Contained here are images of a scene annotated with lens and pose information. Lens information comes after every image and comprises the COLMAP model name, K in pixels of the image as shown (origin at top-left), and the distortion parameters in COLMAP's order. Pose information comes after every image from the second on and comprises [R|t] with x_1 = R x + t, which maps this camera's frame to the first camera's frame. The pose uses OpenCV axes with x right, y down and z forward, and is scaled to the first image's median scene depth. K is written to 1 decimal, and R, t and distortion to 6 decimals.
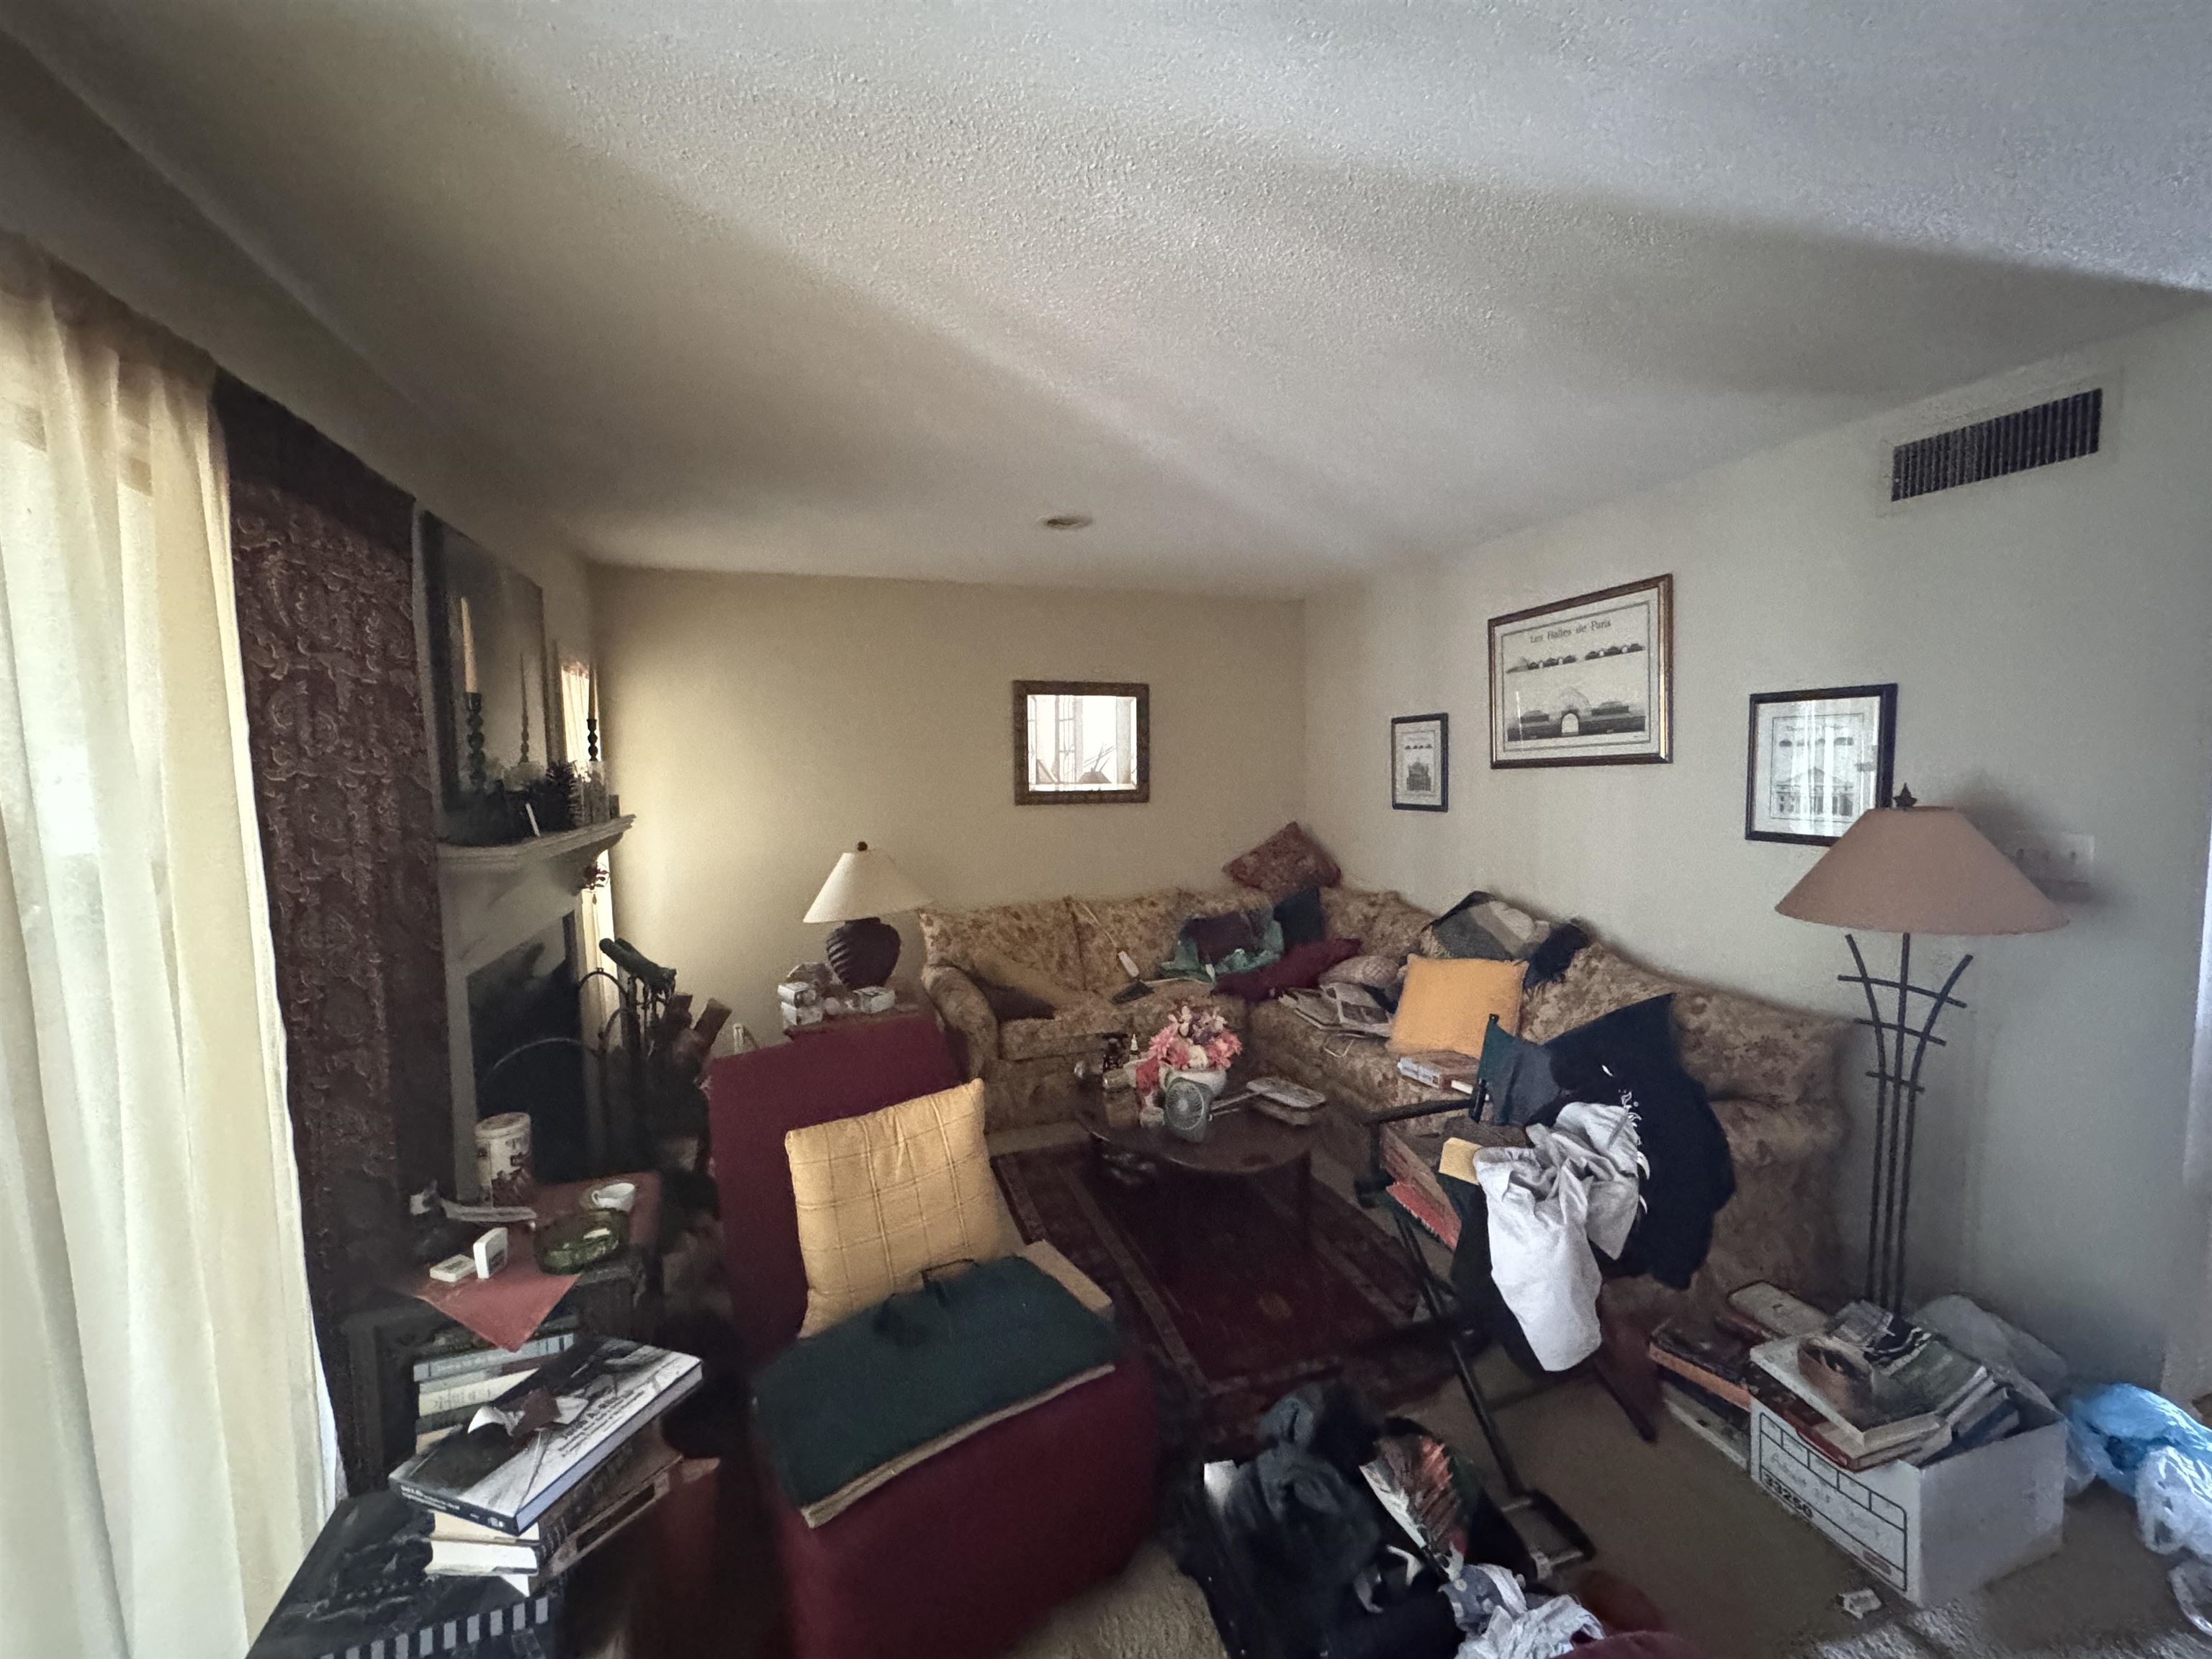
lens RADIAL K [[881.8, 0, 1107.8], [0, 881.8, 826.4], [0, 0, 1]] dist [-0.001767, 0.000549]
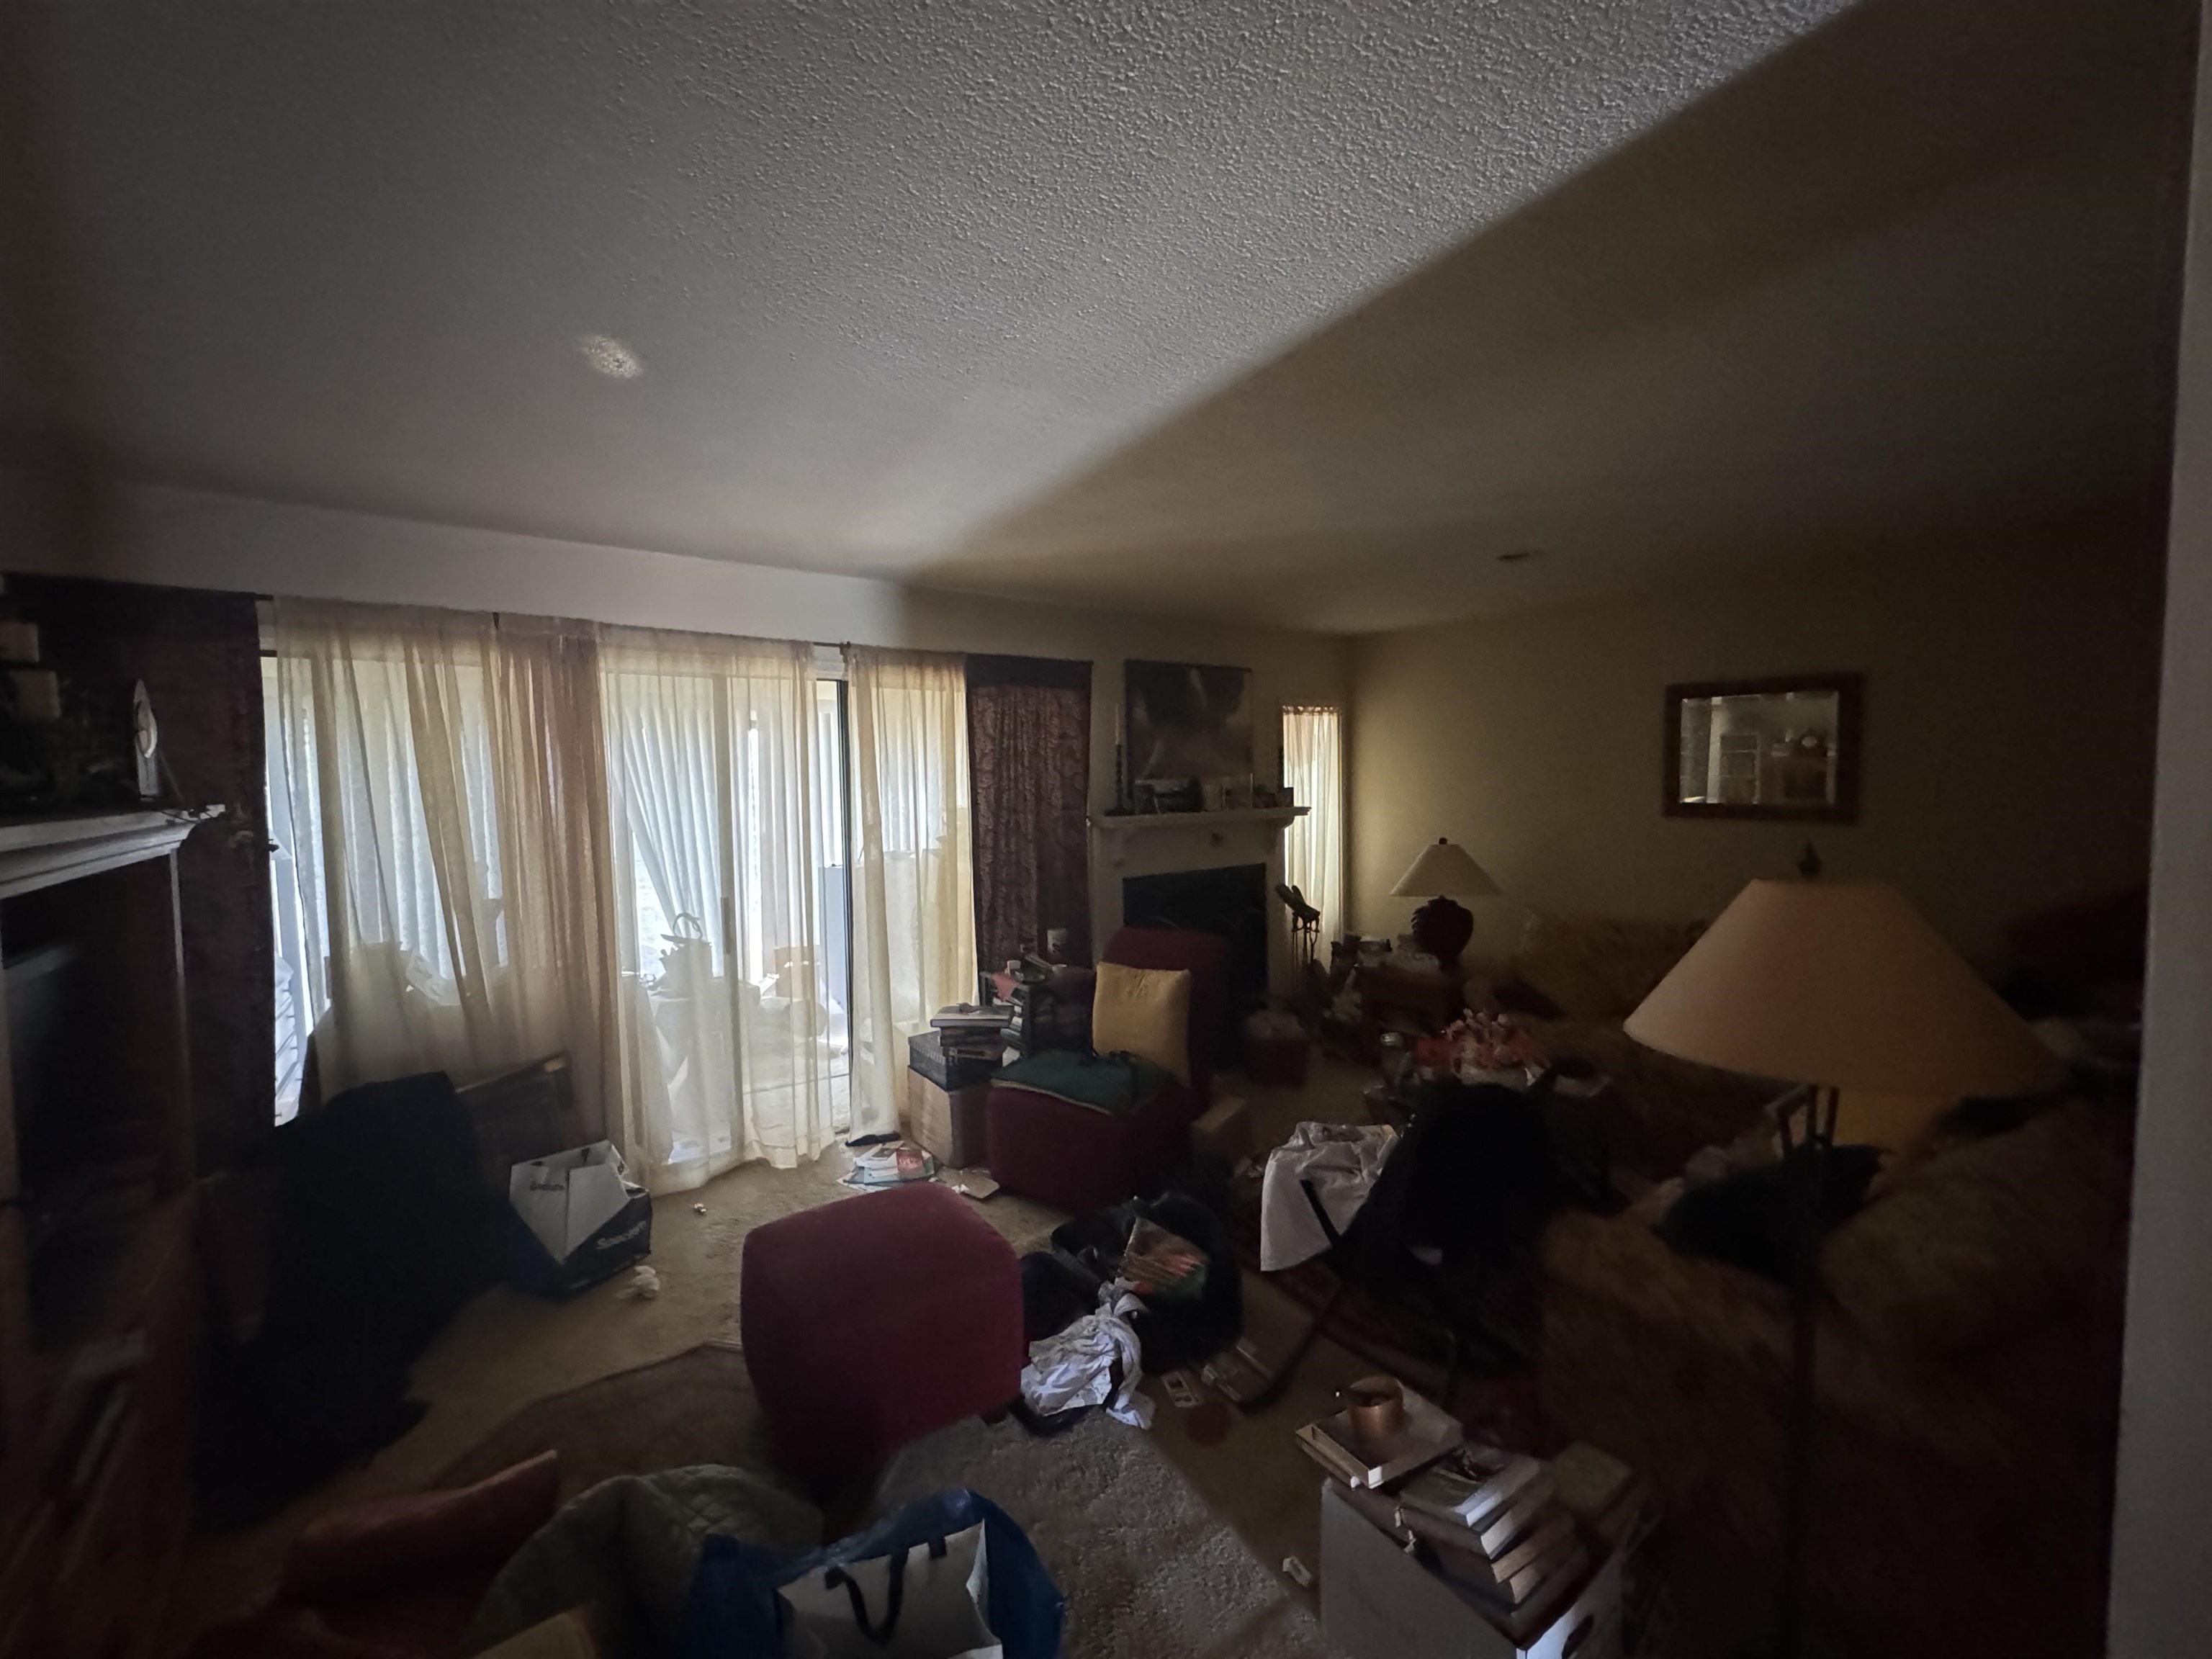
lens RADIAL K [[881.8, 0, 1119.7], [0, 881.8, 833.9], [0, 0, 1]] dist [-0.001767, 0.000549]
pose [[0.305308, 0.074368, -0.949345, 1.364762], [-0.059979, 0.996468, 0.058770, -0.058287], [0.950363, 0.038998, 0.308691, 0.361098]]
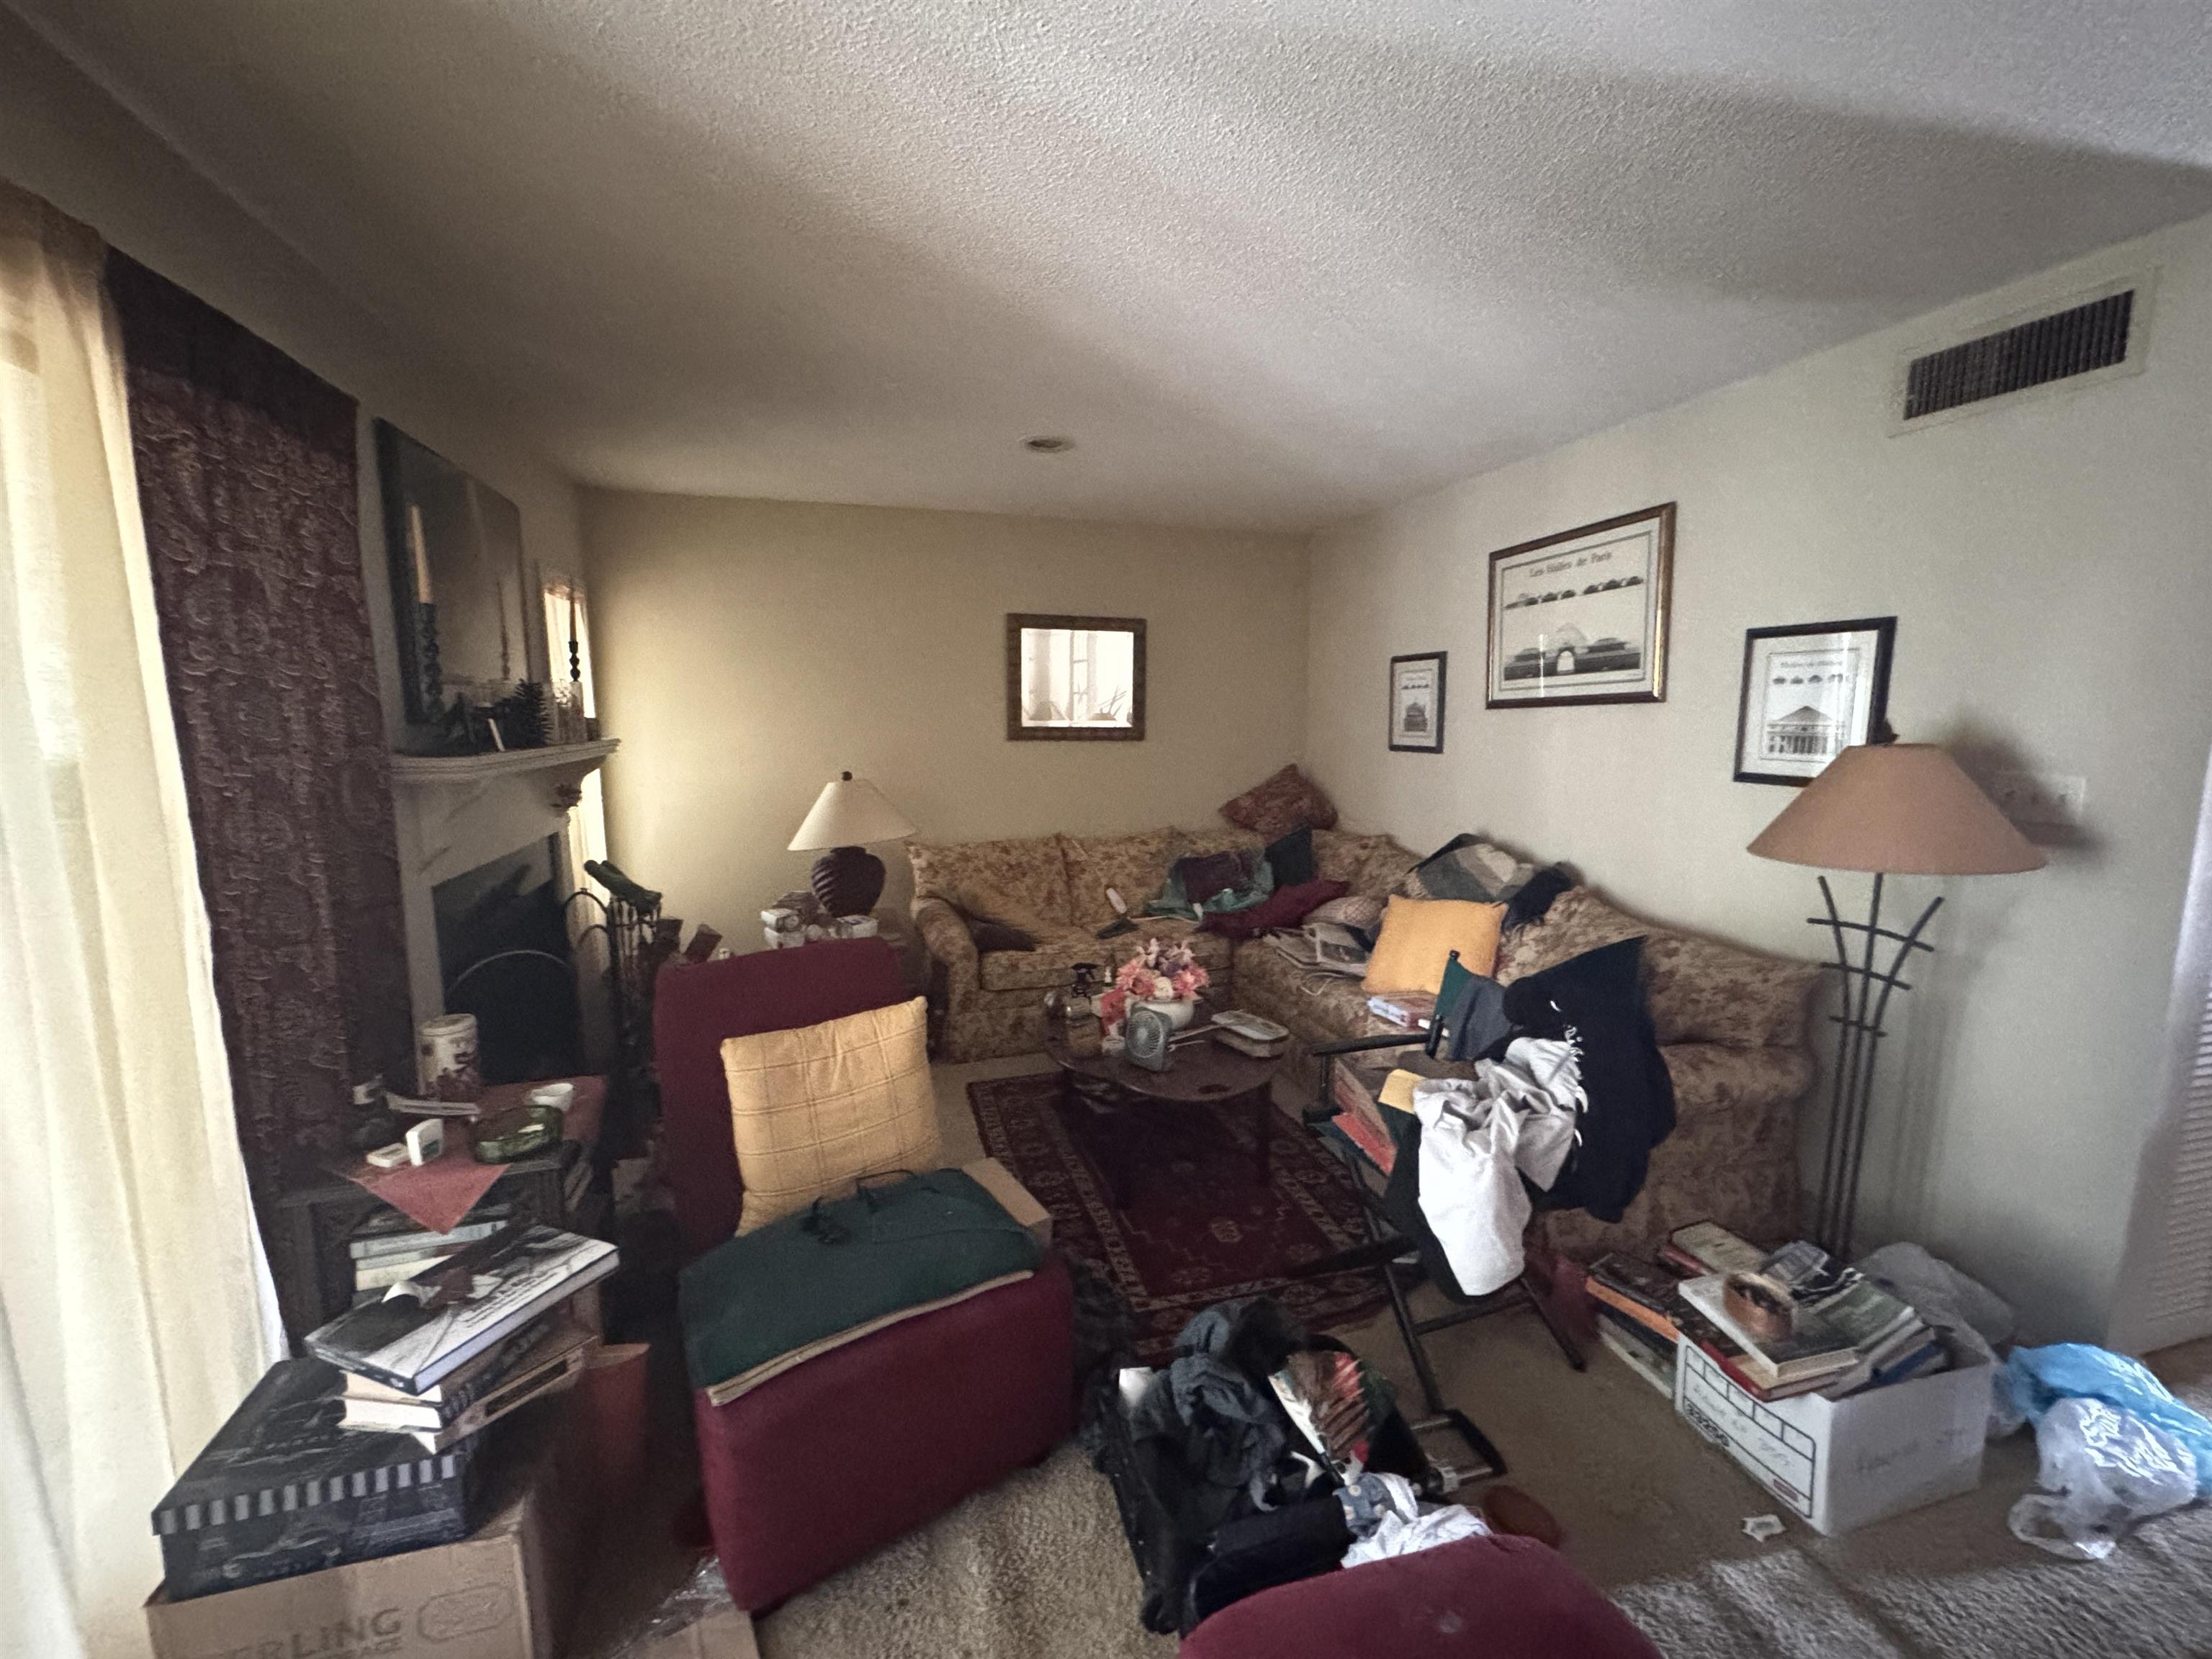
lens RADIAL K [[881.8, 0, 1109.7], [0, 881.8, 827.6], [0, 0, 1]] dist [-0.001767, 0.000549]
pose [[0.999254, 0.021360, -0.032164, 0.097612], [-0.019448, 0.998089, 0.058648, 0.030226], [0.033355, -0.057979, 0.997760, 0.012405]]
